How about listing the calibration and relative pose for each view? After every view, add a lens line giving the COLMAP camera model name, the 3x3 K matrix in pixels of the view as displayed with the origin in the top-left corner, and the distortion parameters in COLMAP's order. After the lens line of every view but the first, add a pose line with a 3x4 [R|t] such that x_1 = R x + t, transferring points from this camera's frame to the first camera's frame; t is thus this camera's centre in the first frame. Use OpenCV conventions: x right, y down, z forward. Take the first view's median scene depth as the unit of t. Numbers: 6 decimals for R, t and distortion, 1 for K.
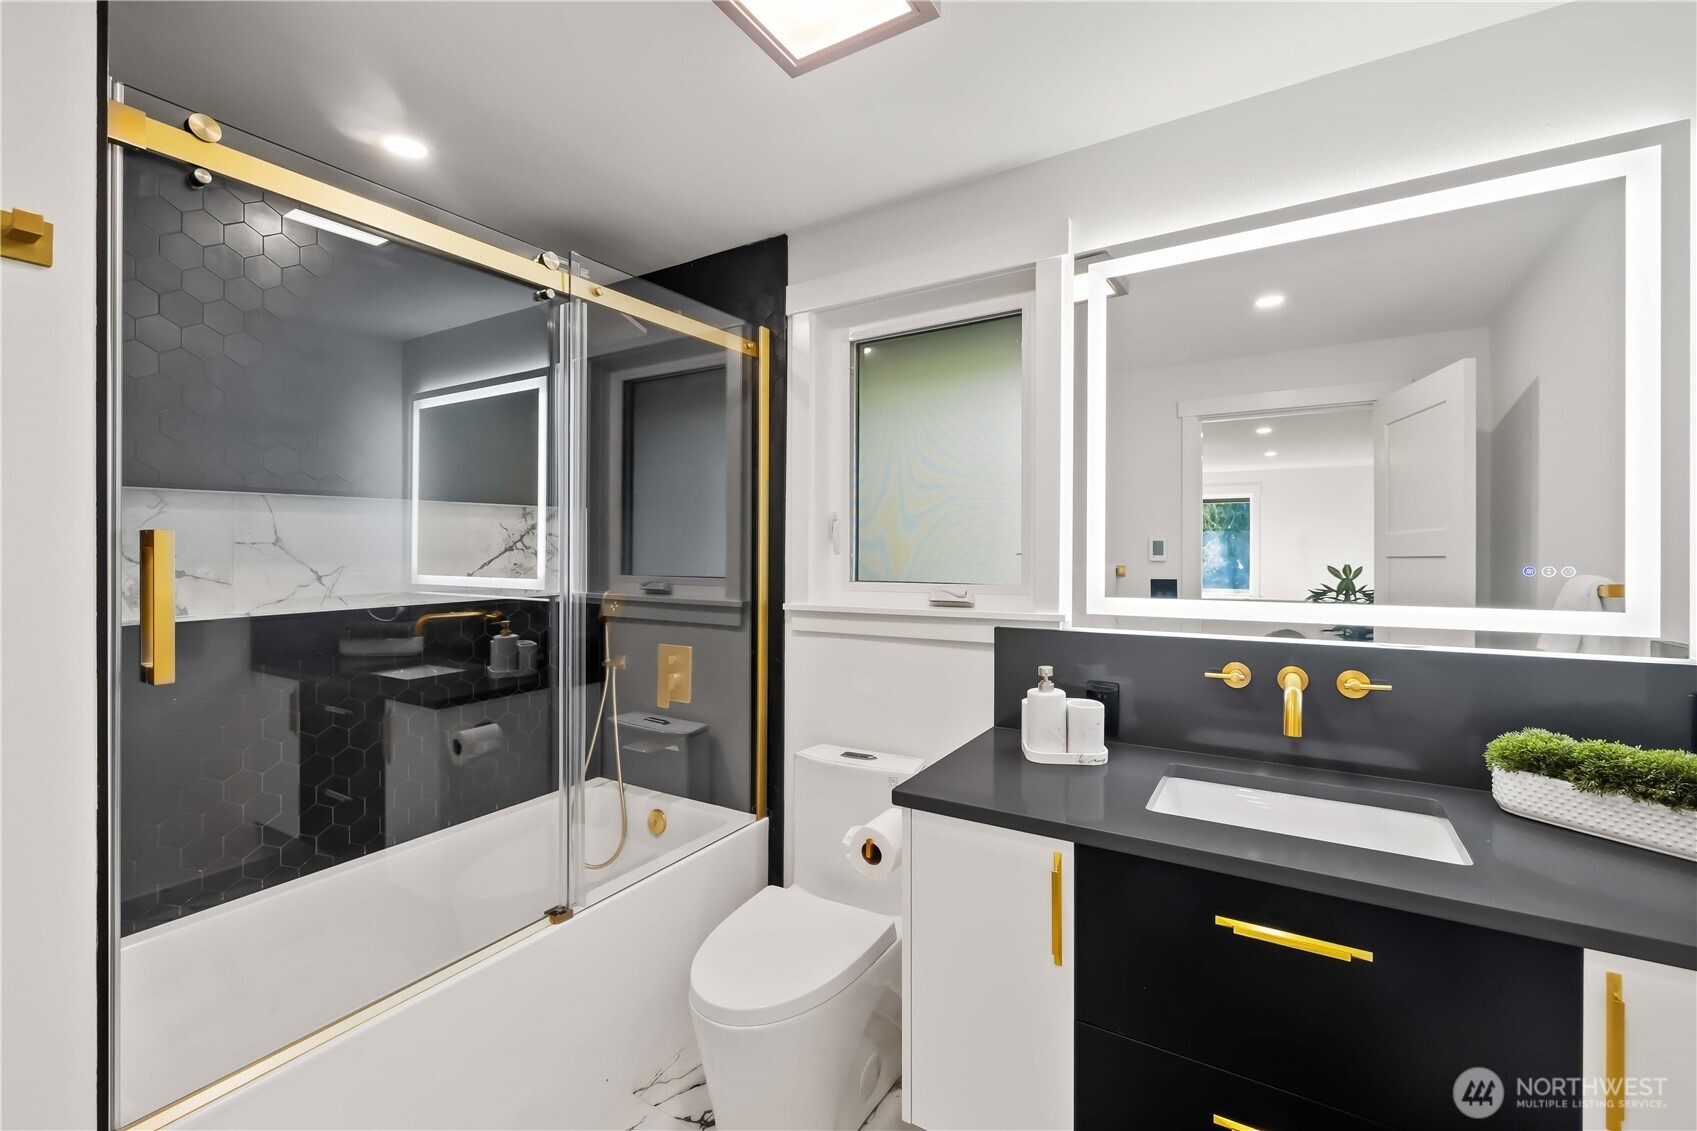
lens RADIAL K [[716.6, 0, 850.7], [0, 716.6, 559.1], [0, 0, 1]] dist [-0.000305, 0.000005]
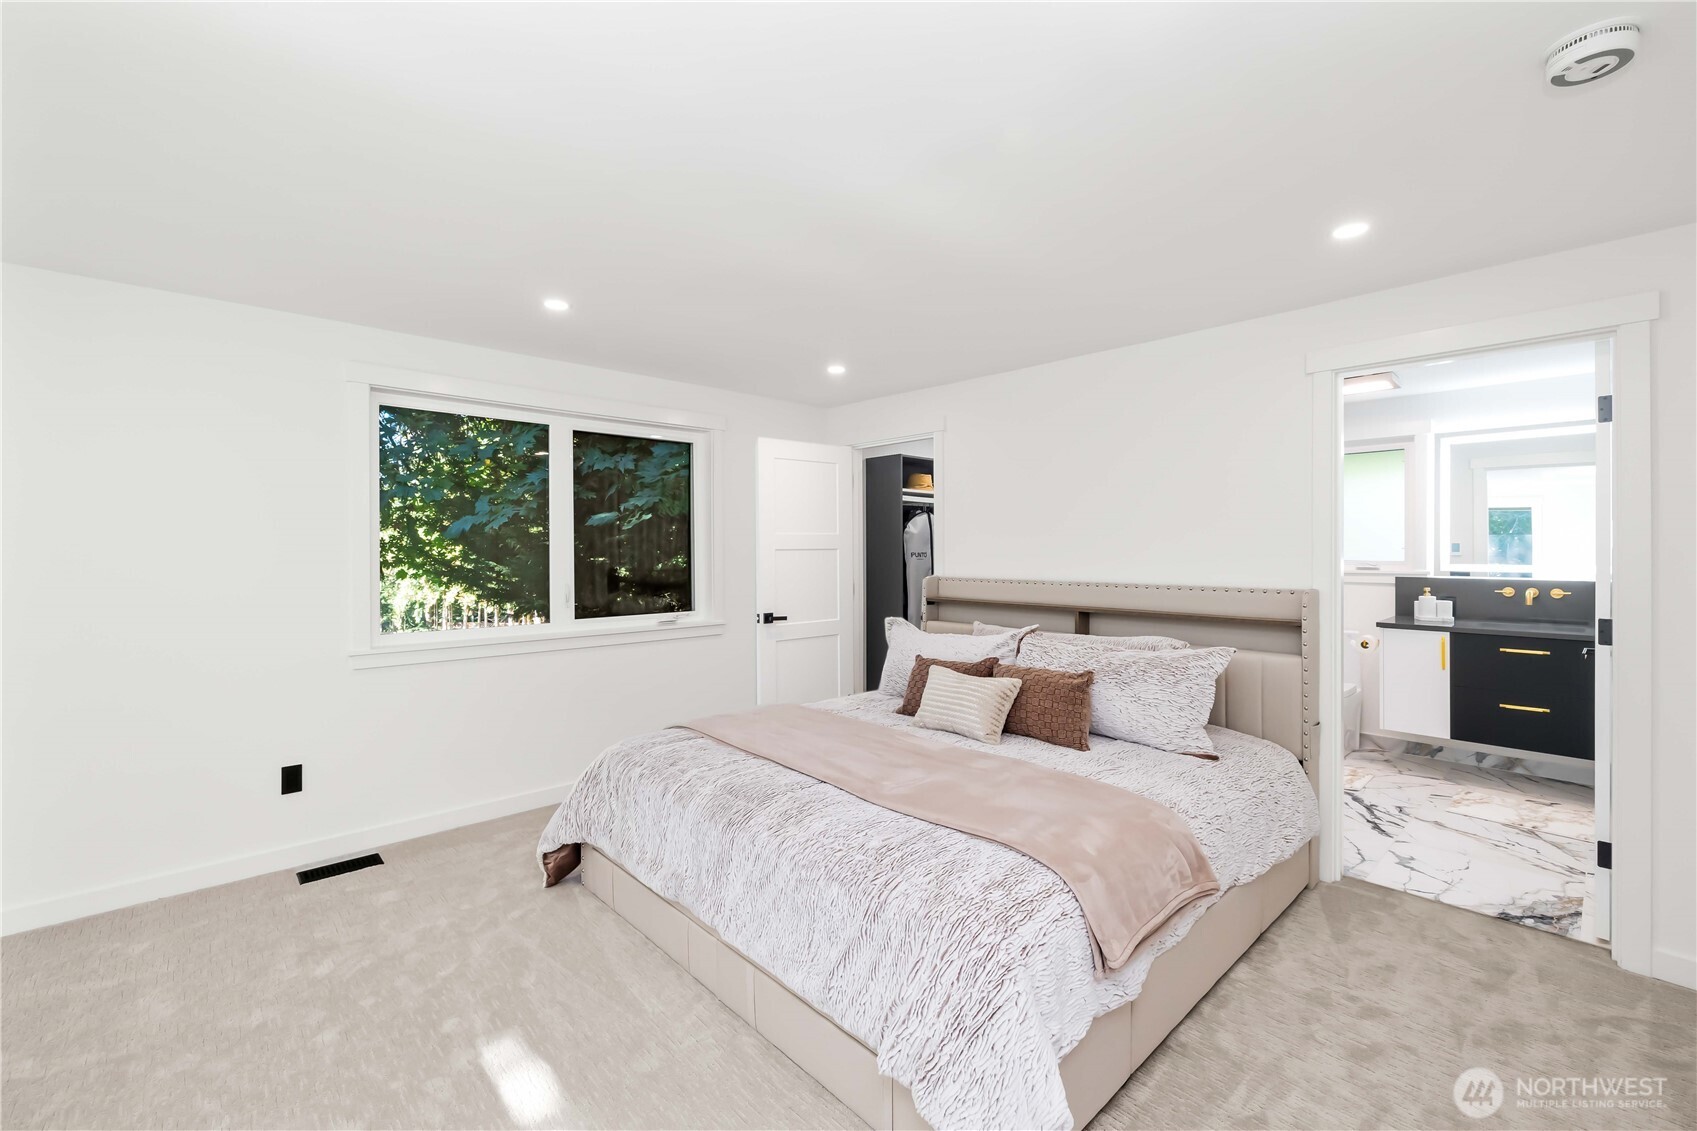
lens RADIAL K [[716.6, 0, 848.2], [0, 716.6, 556.2], [0, 0, 1]] dist [-0.000305, 0.000005]
pose [[0.964665, -0.003474, -0.263456, -1.172663], [0.003414, 0.999994, -0.000684, 0.017758], [0.263456, -0.000239, 0.964671, -2.304005]]
